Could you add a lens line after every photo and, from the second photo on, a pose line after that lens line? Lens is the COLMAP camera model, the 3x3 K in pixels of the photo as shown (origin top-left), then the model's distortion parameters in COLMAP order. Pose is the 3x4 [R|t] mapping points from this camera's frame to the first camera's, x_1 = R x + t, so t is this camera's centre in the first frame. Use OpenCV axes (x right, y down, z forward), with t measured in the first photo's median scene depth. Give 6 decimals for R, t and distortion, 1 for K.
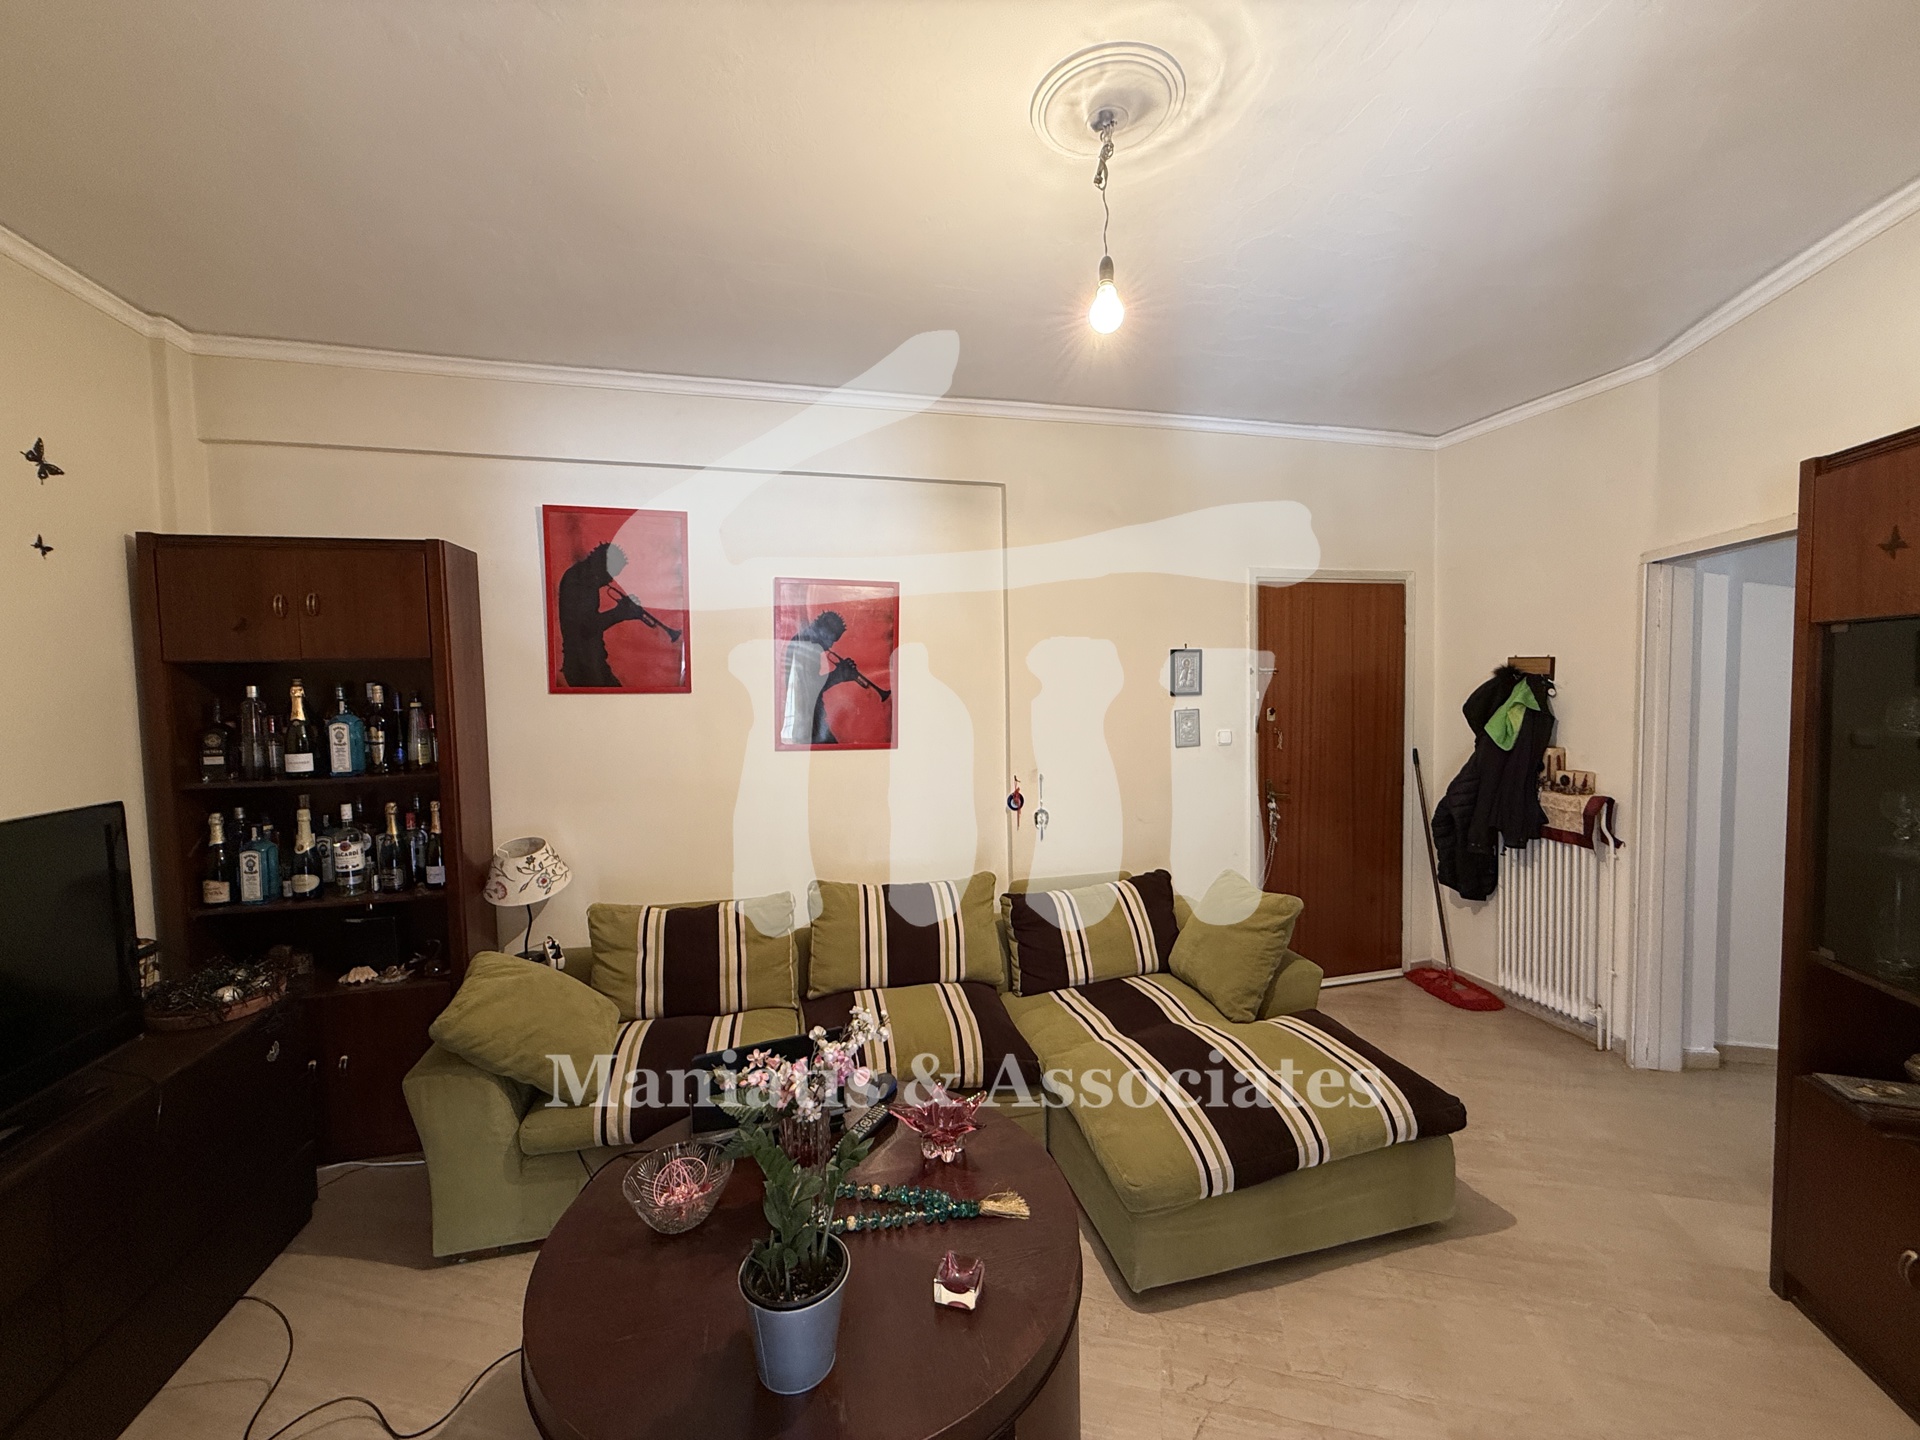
lens RADIAL K [[764.4, 0, 953.2], [0, 764.4, 719.5], [0, 0, 1]] dist [-0.000332, 0.000023]
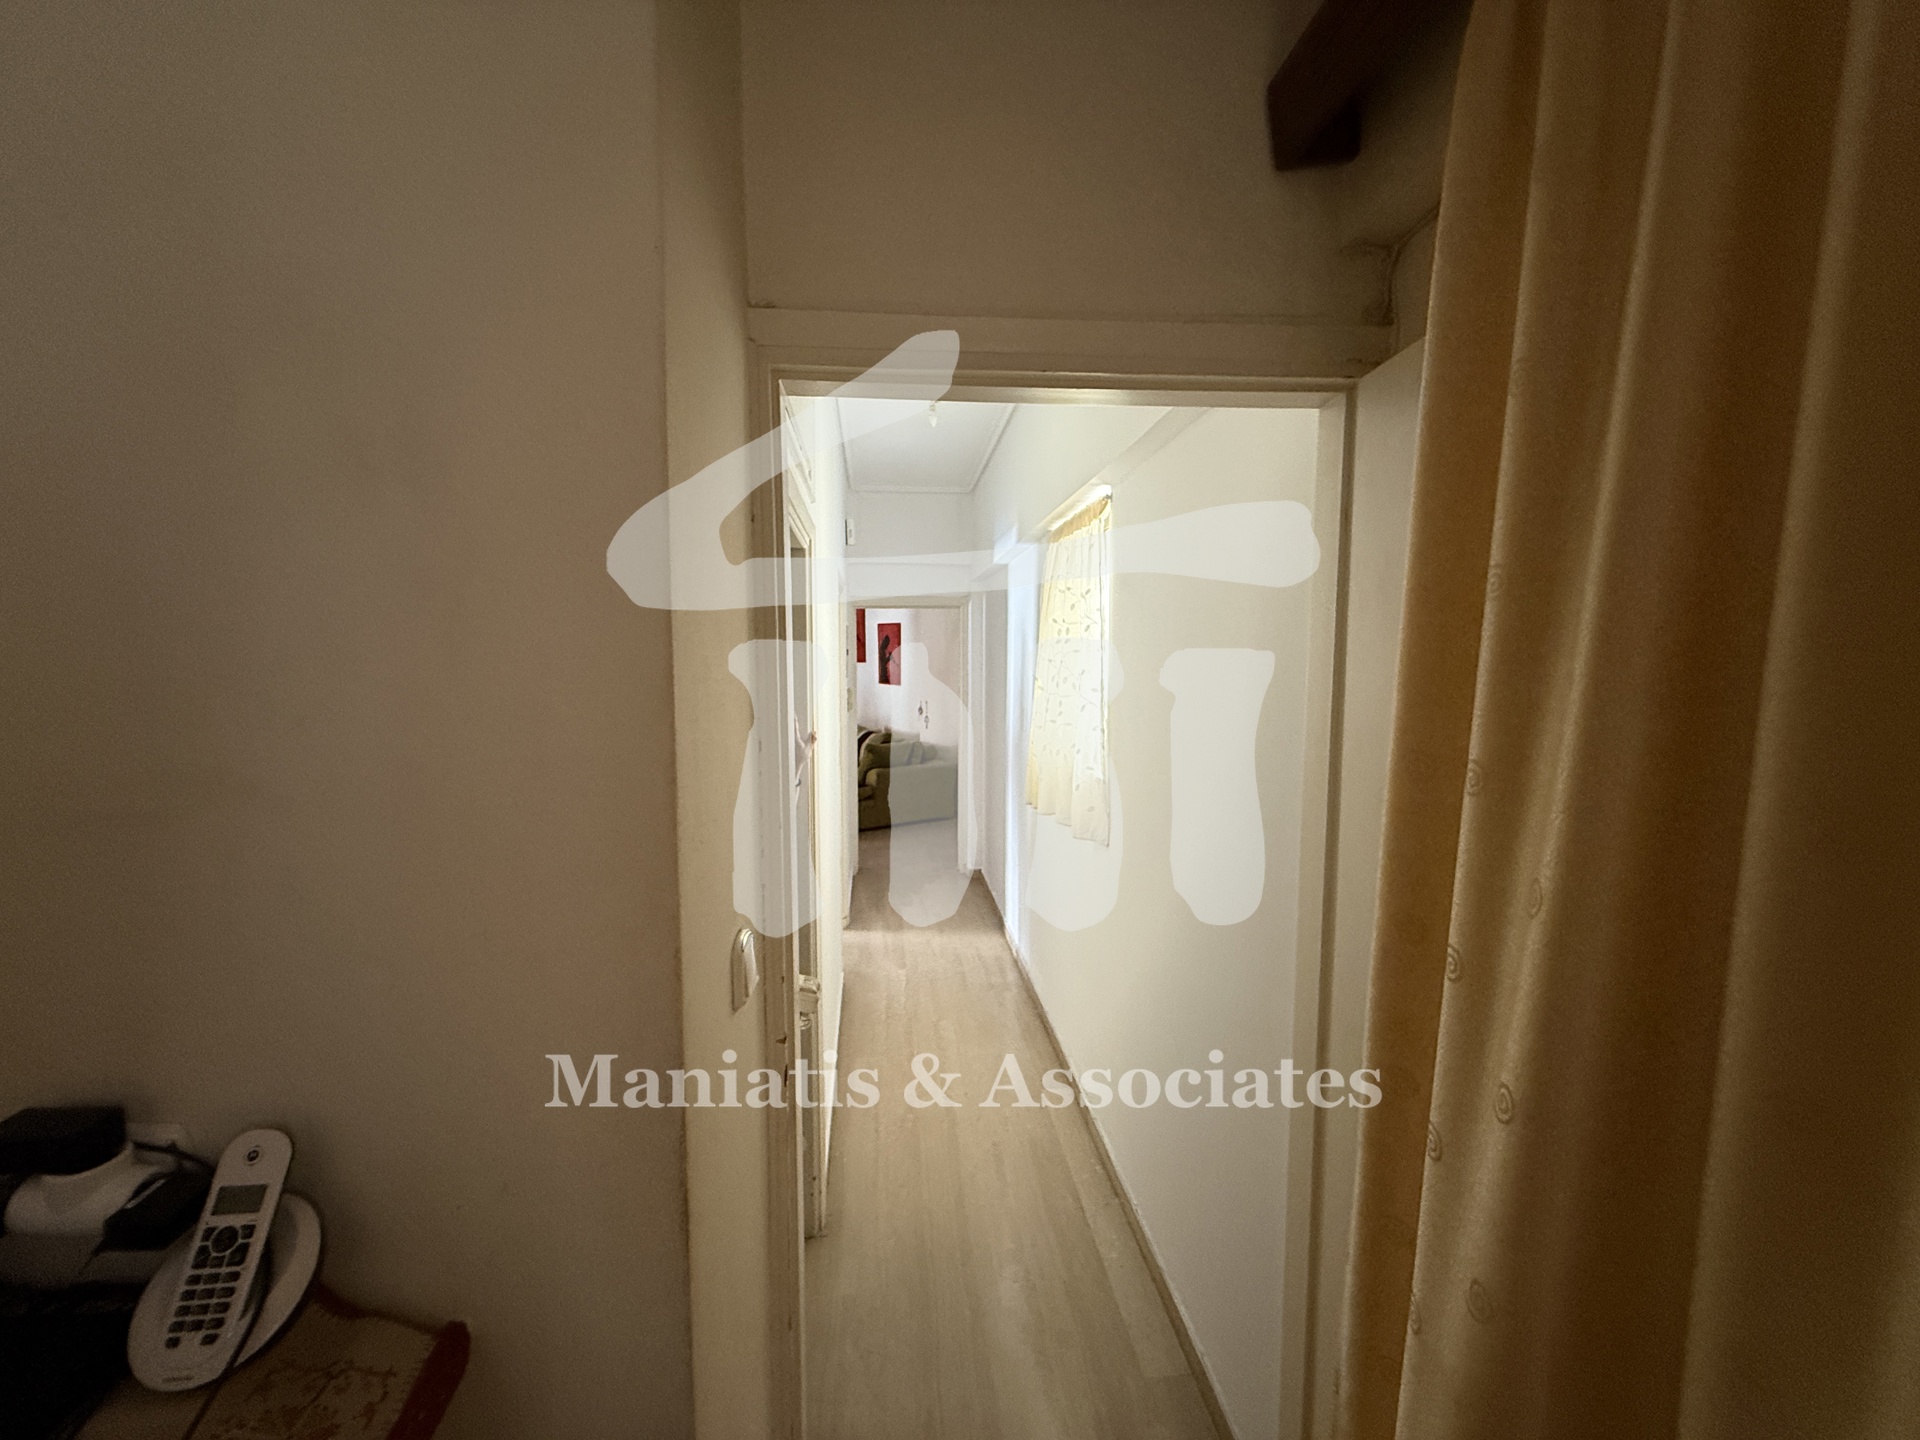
lens RADIAL K [[764.4, 0, 953.2], [0, 764.4, 719.5], [0, 0, 1]] dist [-0.000332, 0.000023]
pose [[0.335712, 0.113094, -0.935151, 3.035453], [-0.048198, 0.993528, 0.102851, -0.156726], [0.940731, 0.010544, 0.338990, 0.320415]]
